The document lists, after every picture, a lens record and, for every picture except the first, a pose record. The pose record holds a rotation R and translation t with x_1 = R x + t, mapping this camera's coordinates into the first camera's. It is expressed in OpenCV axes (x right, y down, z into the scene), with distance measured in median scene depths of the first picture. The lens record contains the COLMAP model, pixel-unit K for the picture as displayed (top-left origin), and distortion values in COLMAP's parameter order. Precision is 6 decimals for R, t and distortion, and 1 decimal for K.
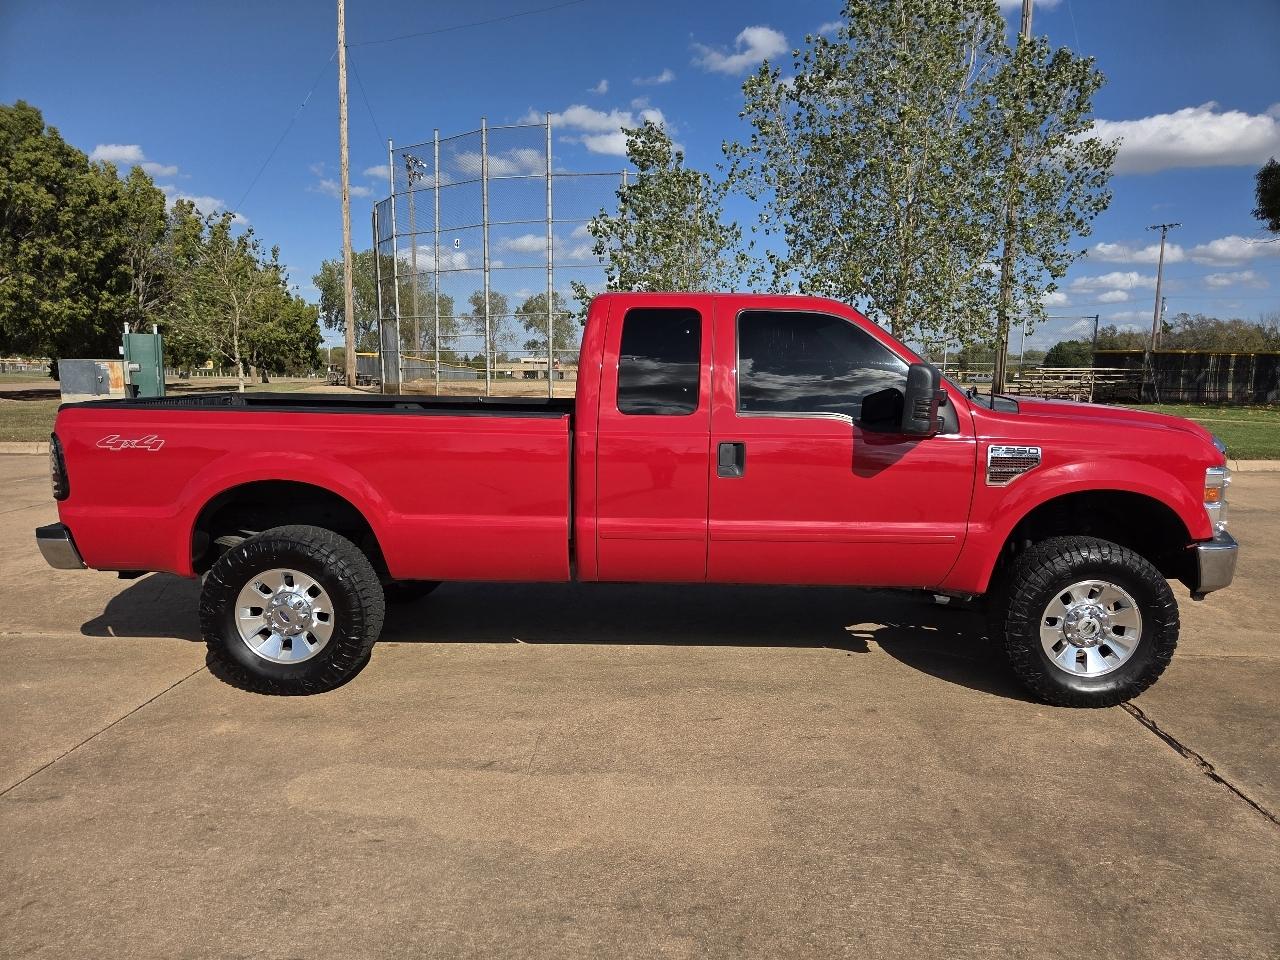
lens RADIAL K [[861.9, 0, 644.6], [0, 861.9, 487.1], [0, 0, 1]] dist [0.054970, -0.050769]
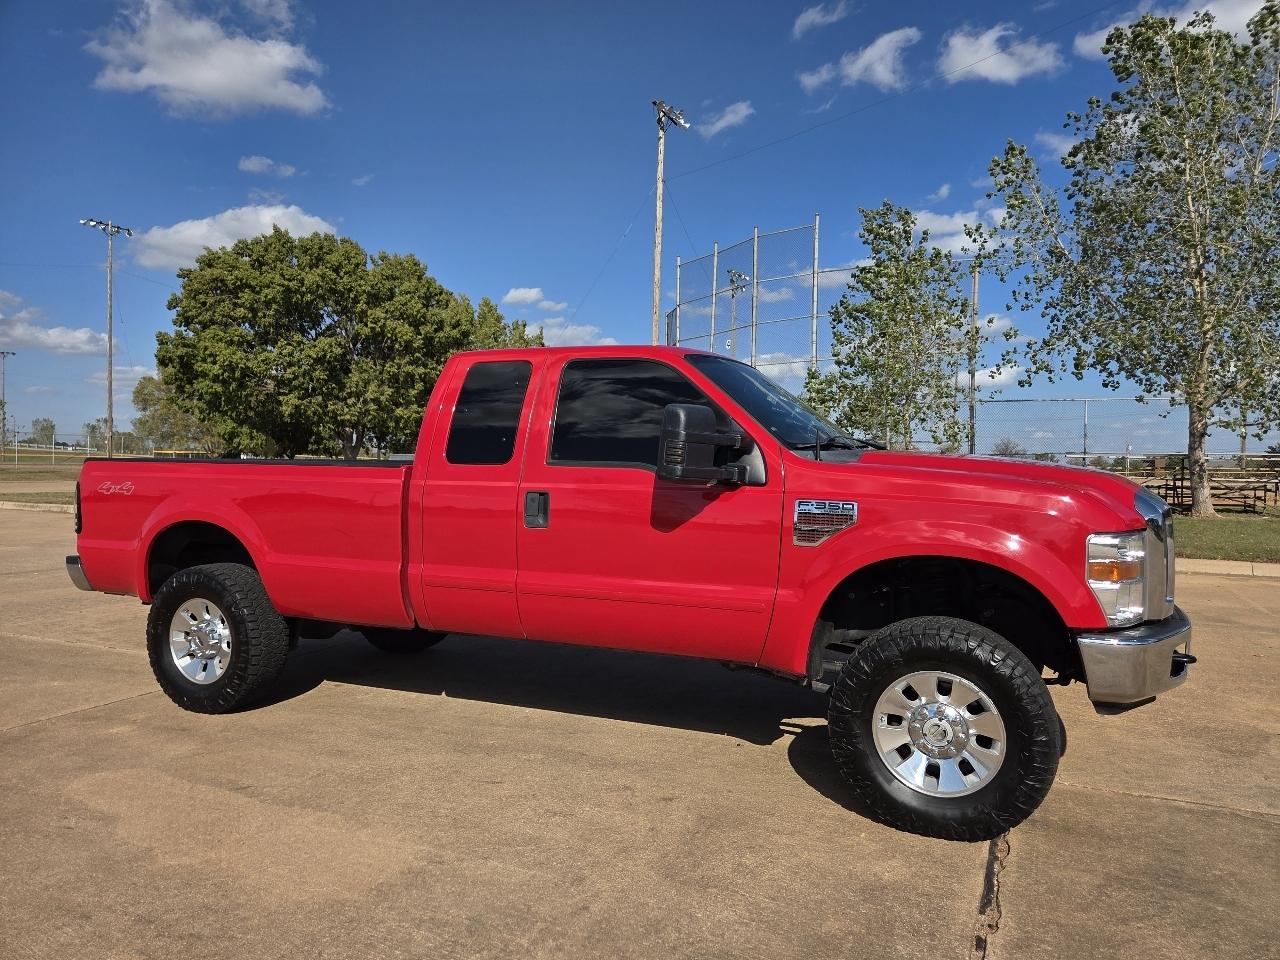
lens RADIAL K [[861.9, 0, 633.5], [0, 861.9, 484.1], [0, 0, 1]] dist [0.054970, -0.050769]
pose [[0.922522, 0.007234, -0.385876, 0.563966], [-0.053146, 0.992681, -0.108447, 0.038157], [0.382267, 0.120552, 0.916155, 0.144748]]
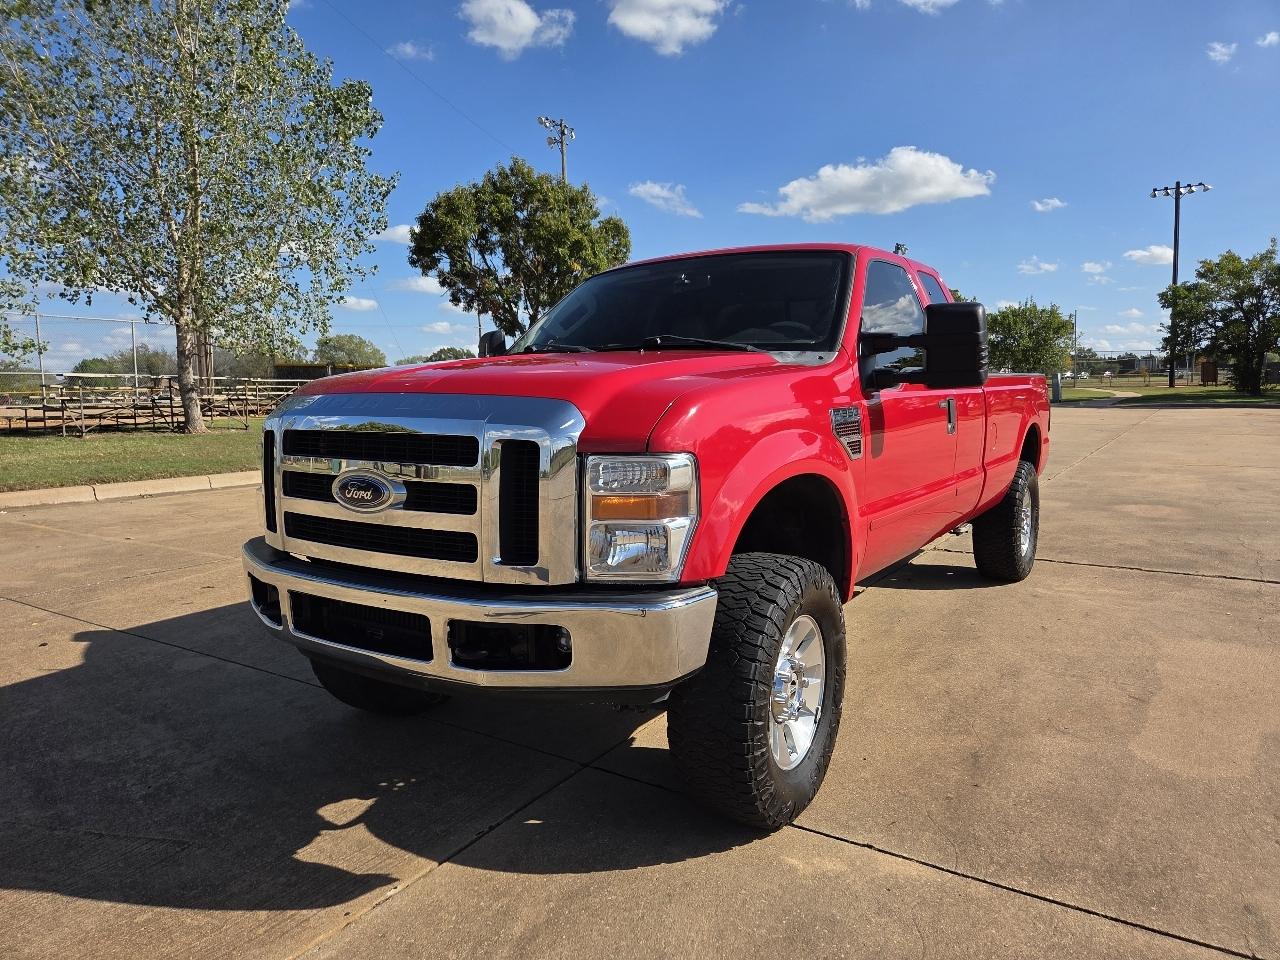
lens RADIAL K [[861.9, 0, 654.2], [0, 861.9, 473.1], [0, 0, 1]] dist [0.054970, -0.050769]
pose [[0.500834, -0.099896, 0.859759, -1.152979], [0.132902, 0.990414, 0.037658, -0.056271], [-0.855279, 0.095403, 0.509310, 0.800060]]
